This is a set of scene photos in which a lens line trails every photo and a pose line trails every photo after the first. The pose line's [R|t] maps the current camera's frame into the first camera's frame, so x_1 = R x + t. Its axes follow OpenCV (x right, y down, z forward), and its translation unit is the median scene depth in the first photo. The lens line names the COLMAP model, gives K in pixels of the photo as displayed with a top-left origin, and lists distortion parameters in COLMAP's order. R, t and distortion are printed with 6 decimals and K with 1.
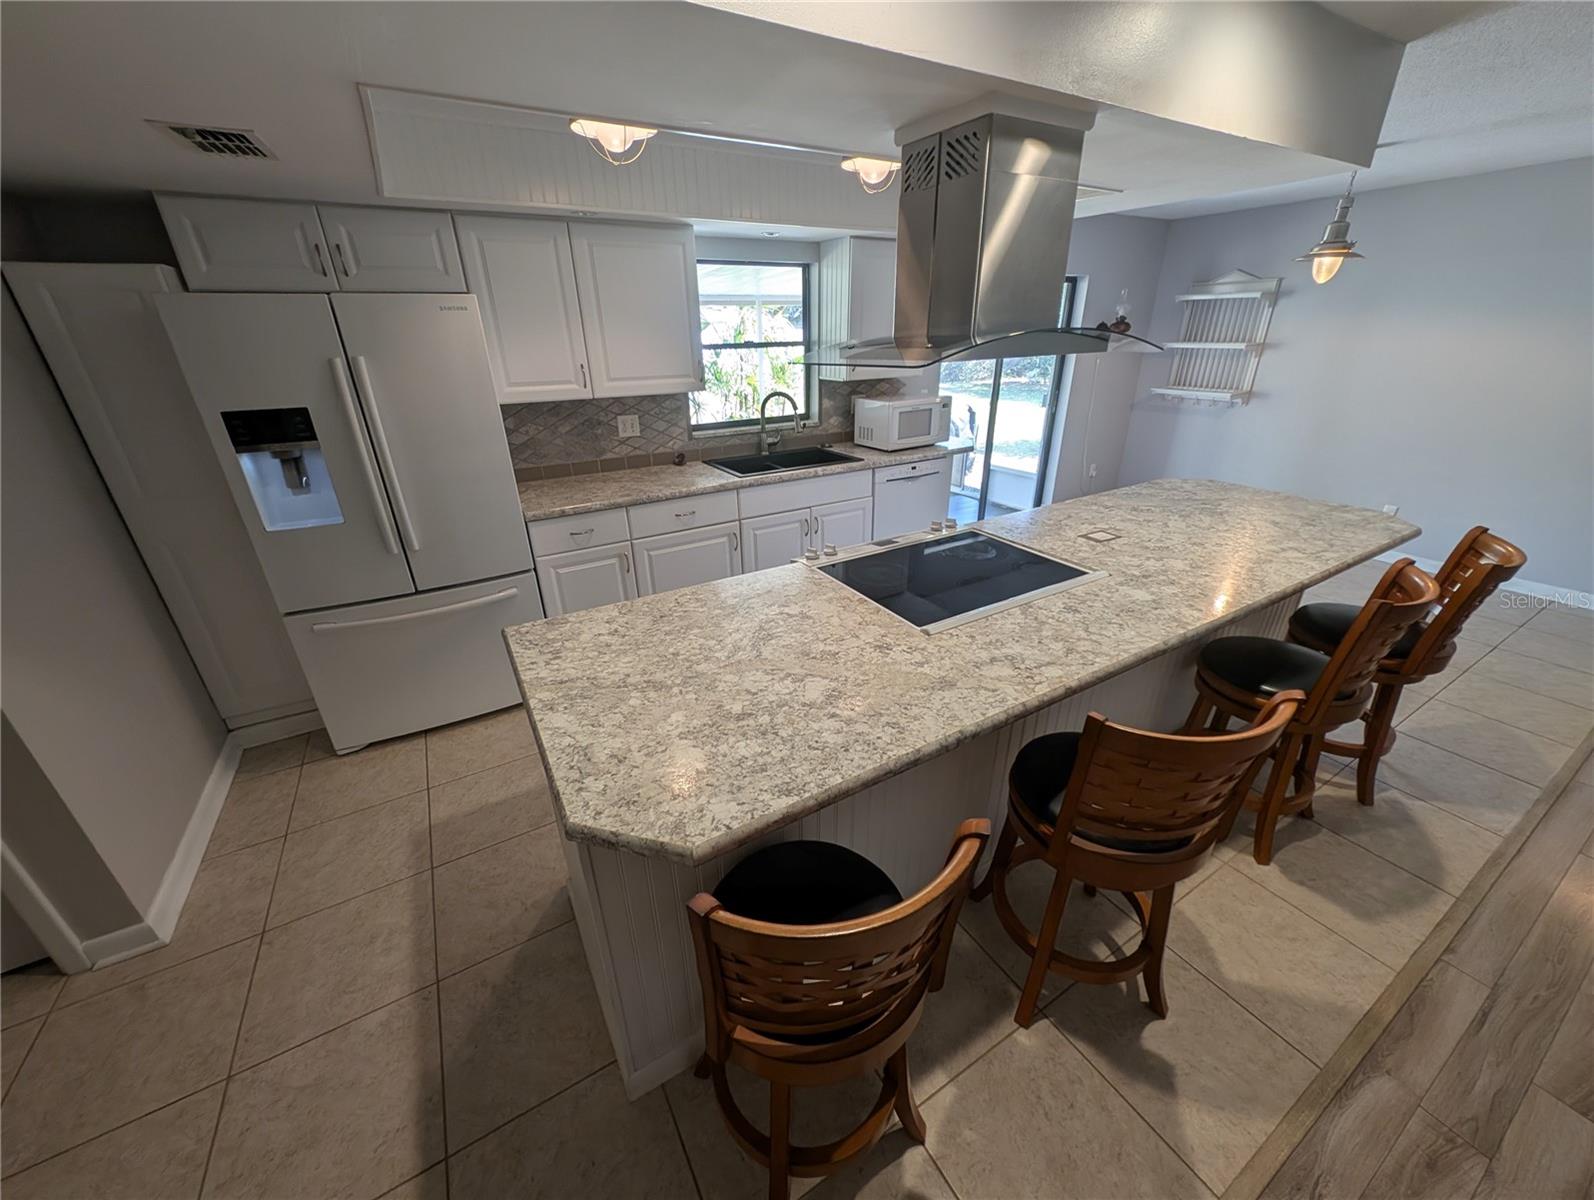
lens RADIAL K [[601.5, 0, 790.7], [0, 601.5, 602.9], [0, 0, 1]] dist [0.007851, -0.003506]
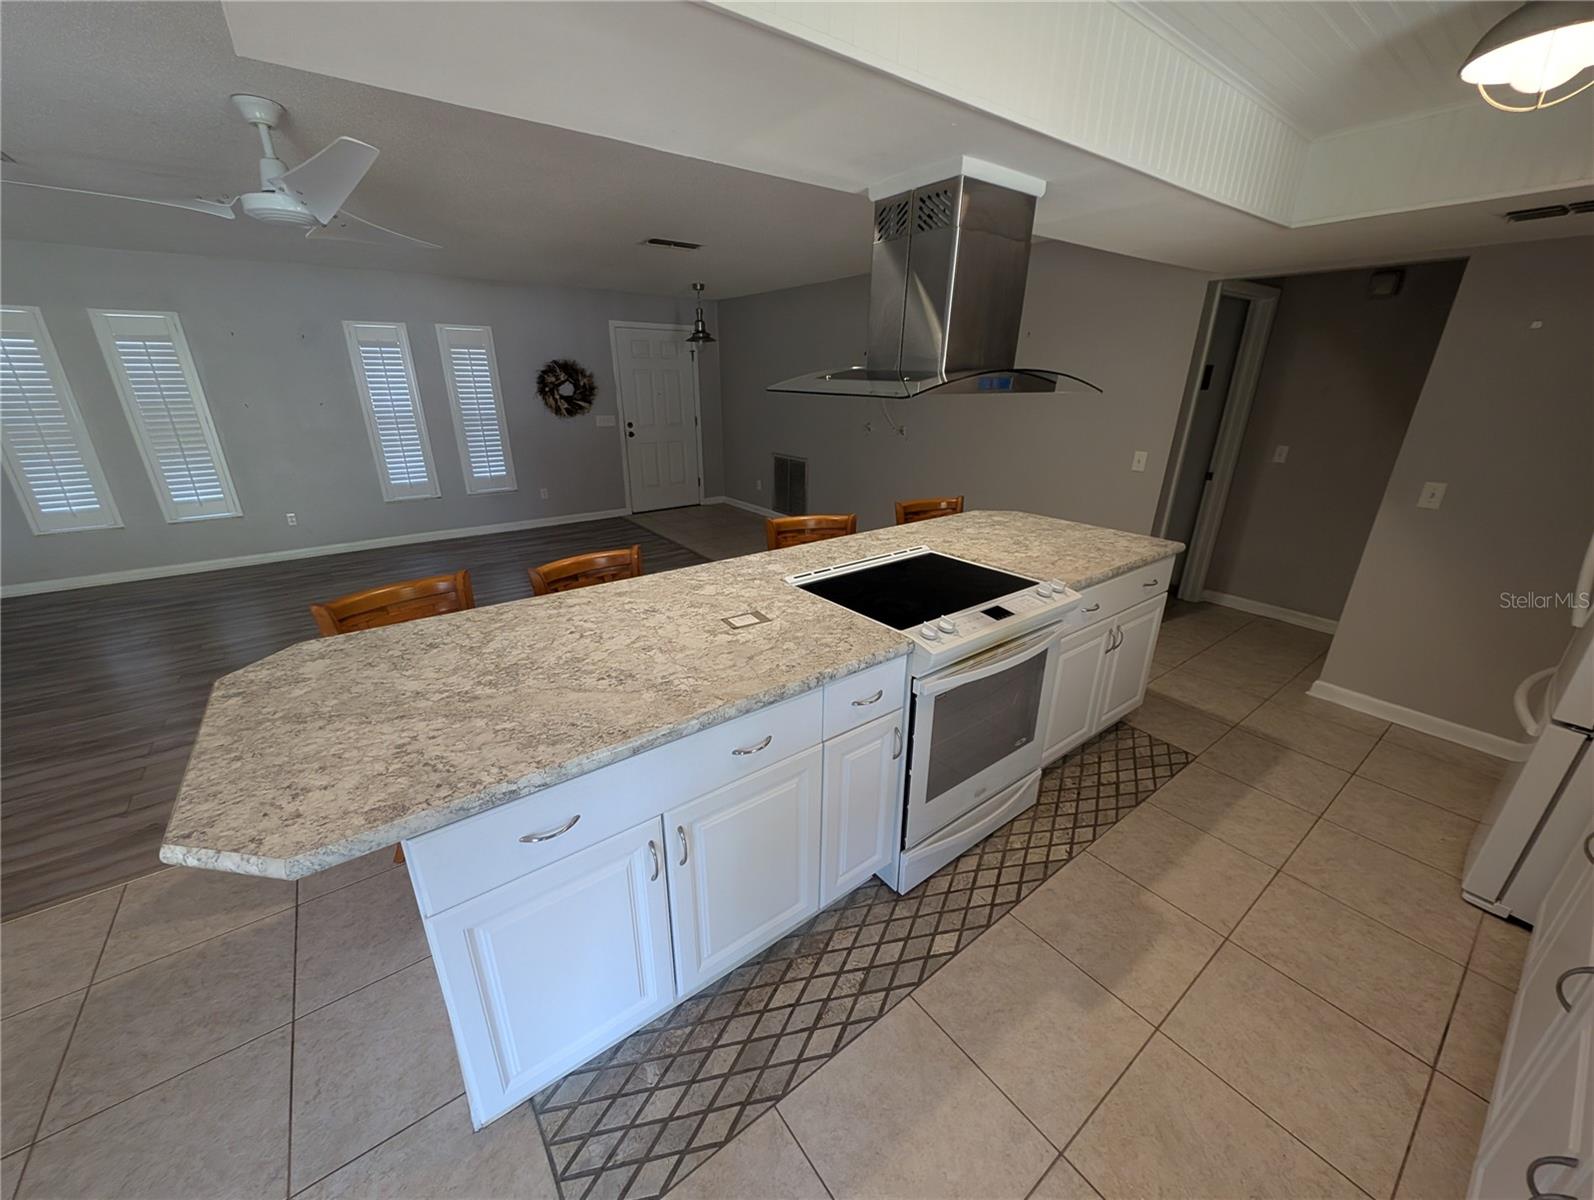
lens RADIAL K [[601.5, 0, 789.7], [0, 601.5, 595.5], [0, 0, 1]] dist [0.007851, -0.003506]
pose [[-0.994636, 0.050224, -0.090423, 0.501414], [-0.028230, 0.709202, 0.704440, -0.670987], [0.099508, 0.703214, -0.703980, 1.477467]]
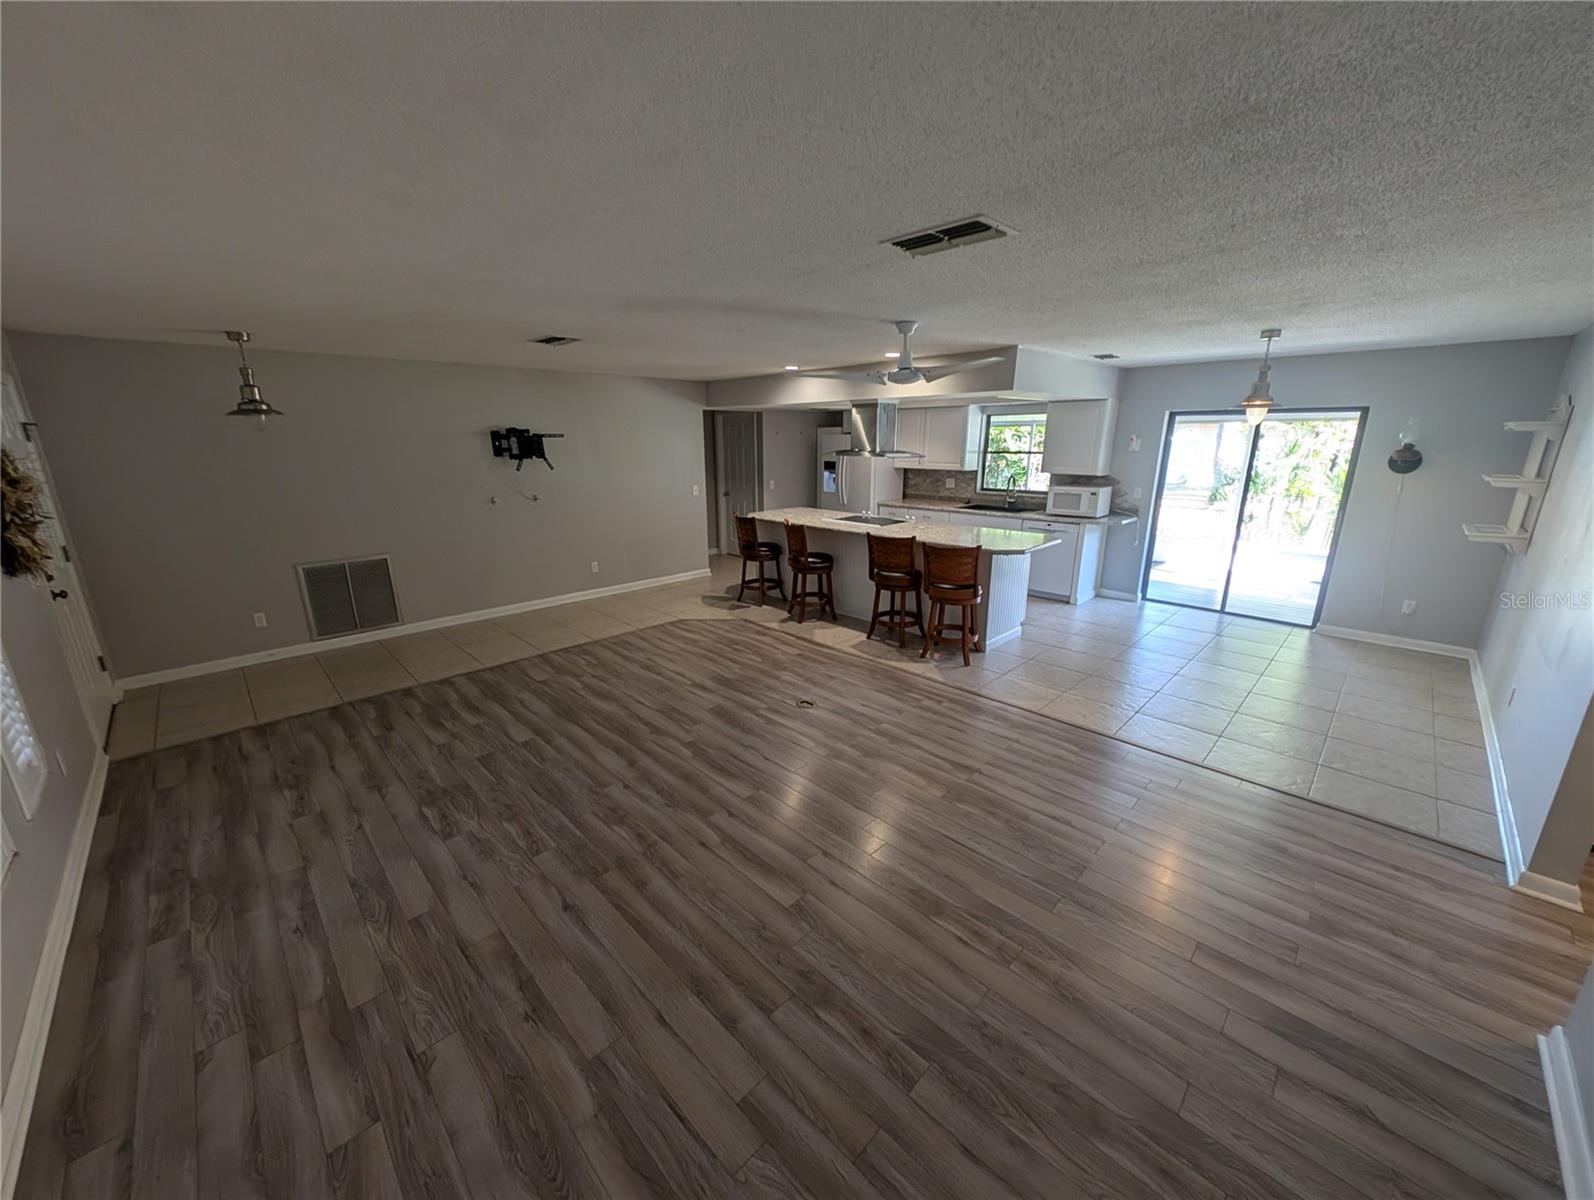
lens RADIAL K [[601.5, 0, 791.8], [0, 601.5, 599.3], [0, 0, 1]] dist [0.007851, -0.003506]
pose [[0.244622, 0.272981, -0.930399, 2.725127], [-0.403011, 0.901365, 0.158502, -0.019196], [0.881897, 0.336188, 0.330508, -0.221270]]
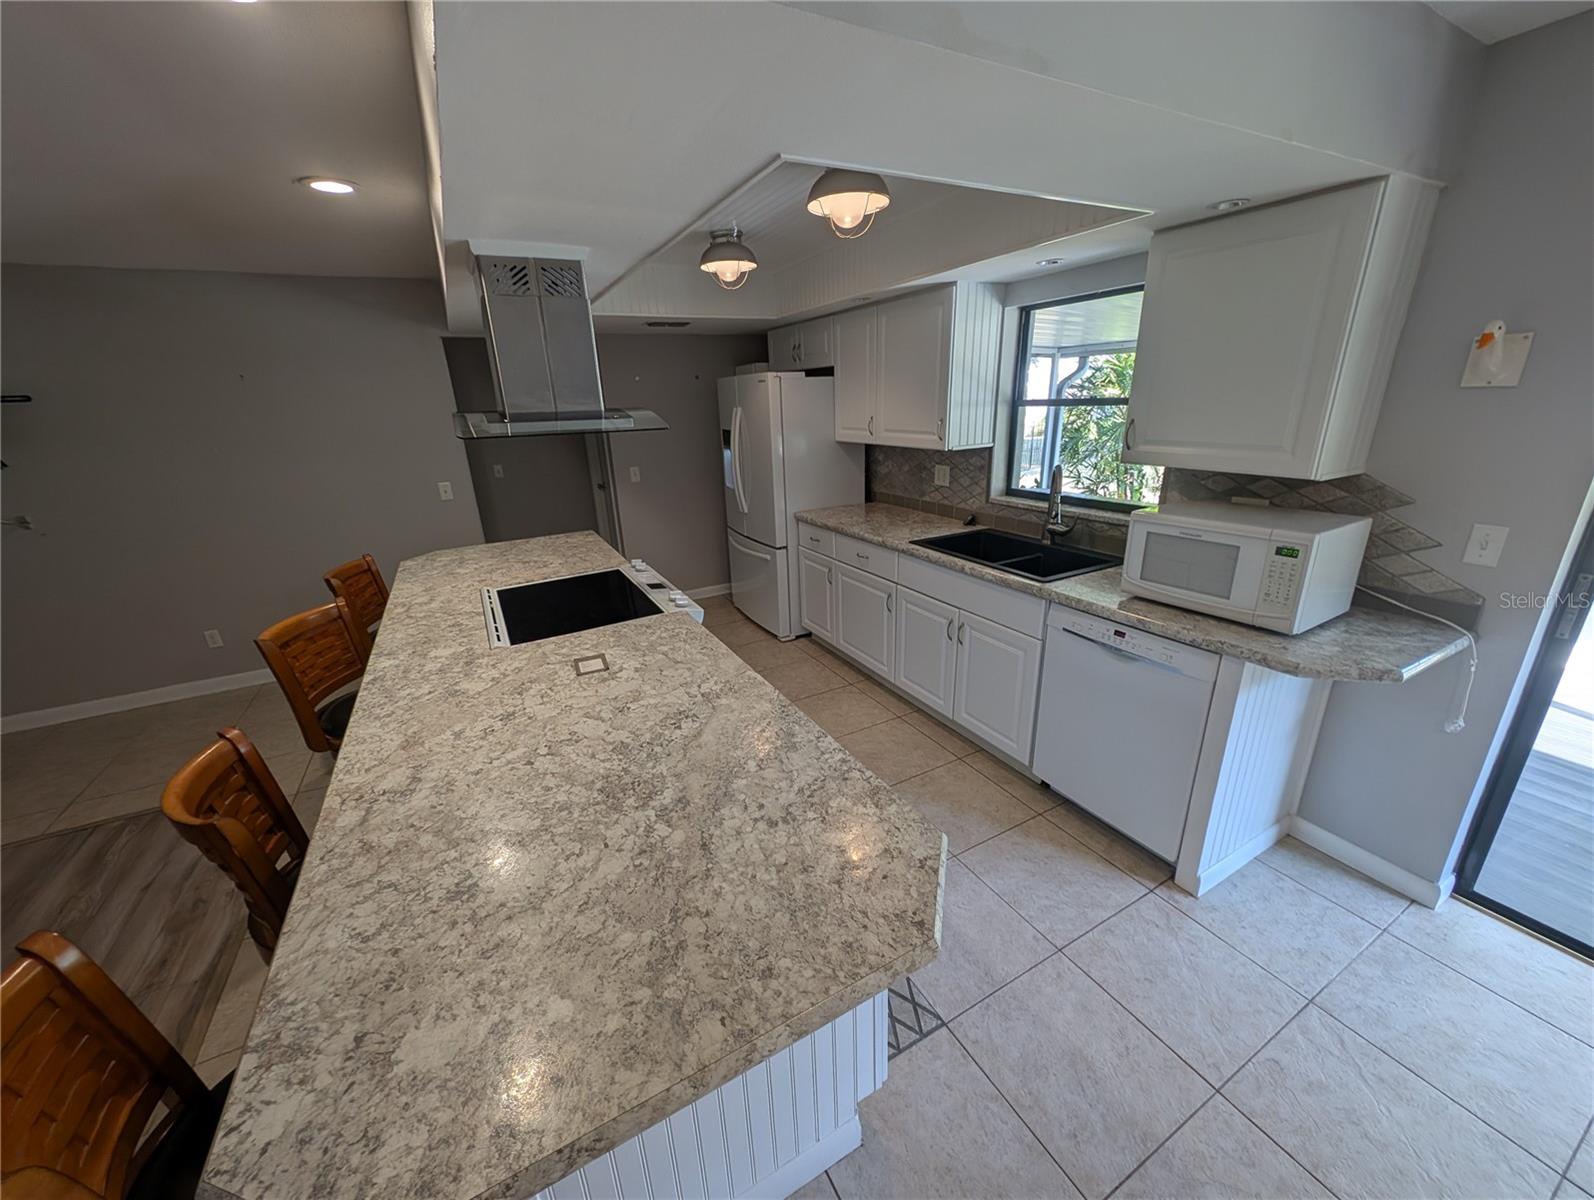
lens RADIAL K [[601.5, 0, 797.4], [0, 601.5, 596.7], [0, 0, 1]] dist [0.007851, -0.003506]
pose [[-0.028761, 0.338513, -0.940522, 1.161347], [-0.379147, 0.866904, 0.323611, -0.520533], [0.924889, 0.365903, 0.103414, 1.082250]]
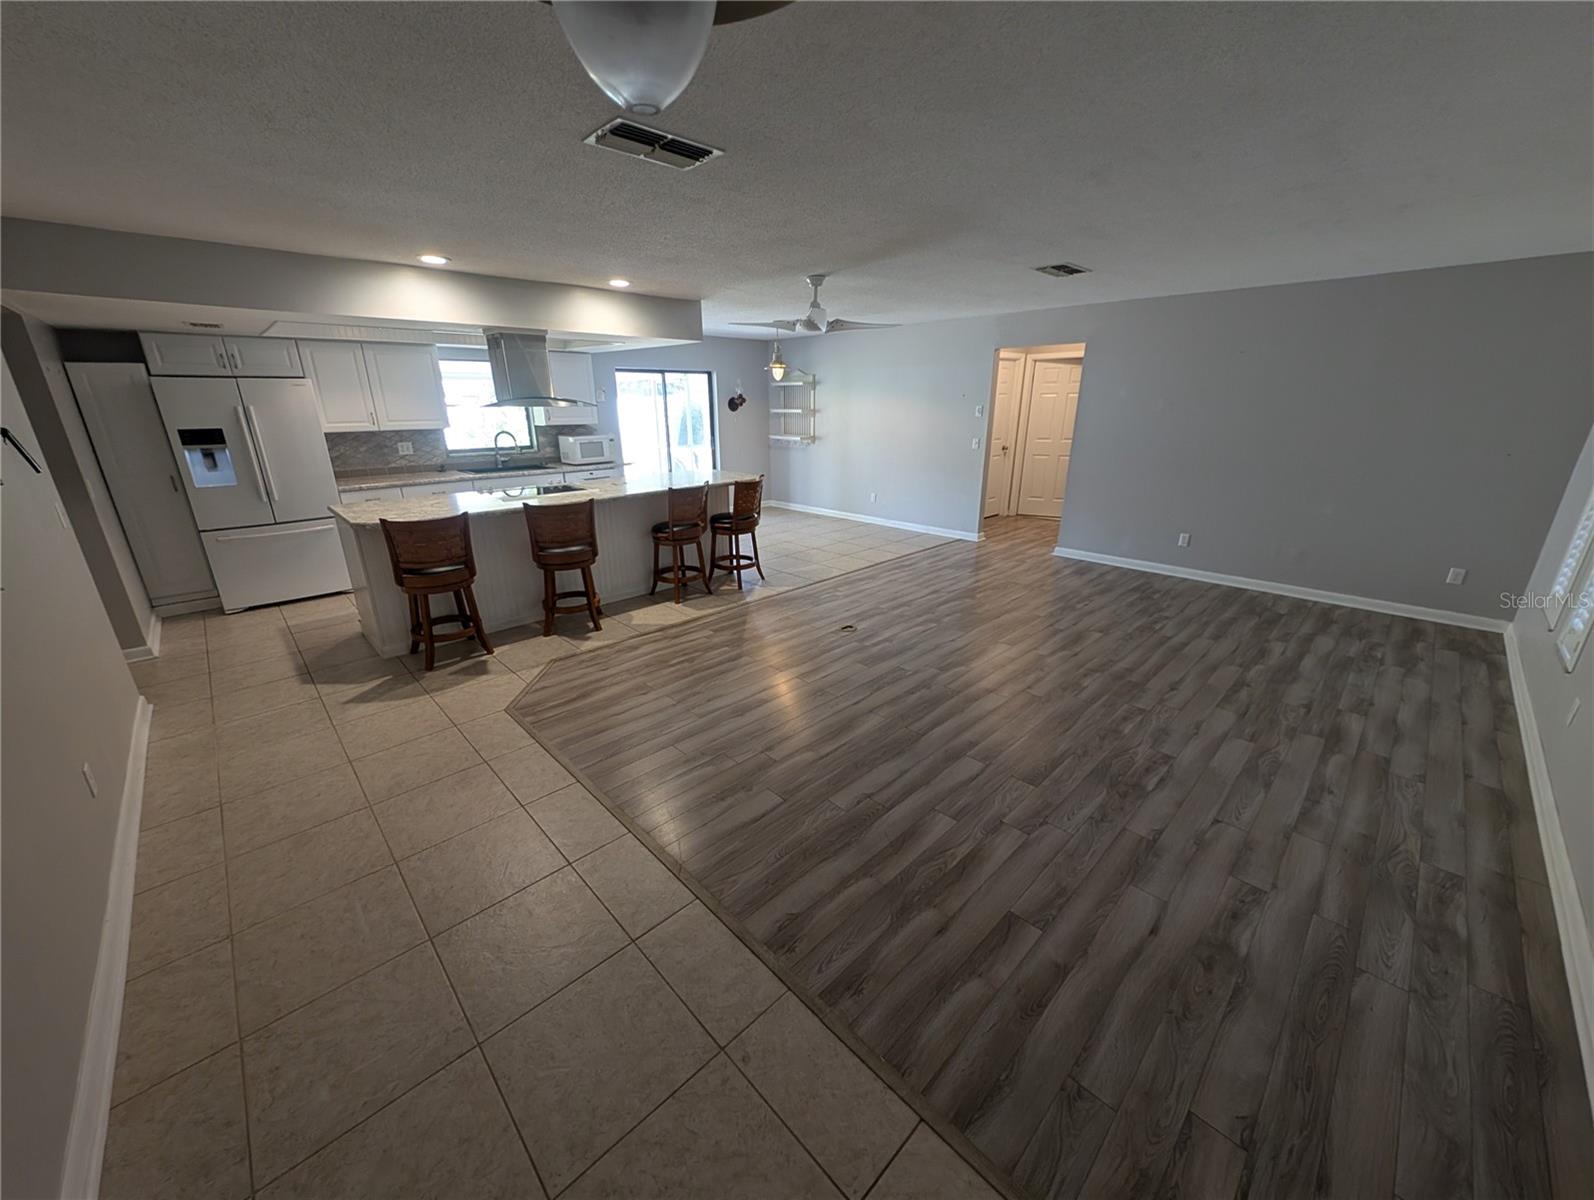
lens RADIAL K [[601.5, 0, 794.0], [0, 601.5, 600.0], [0, 0, 1]] dist [0.007851, -0.003506]
pose [[0.971743, -0.061985, 0.227757, 0.587505], [0.085458, 0.991833, -0.094680, 0.595677], [-0.220028, 0.111468, 0.969104, -1.322421]]
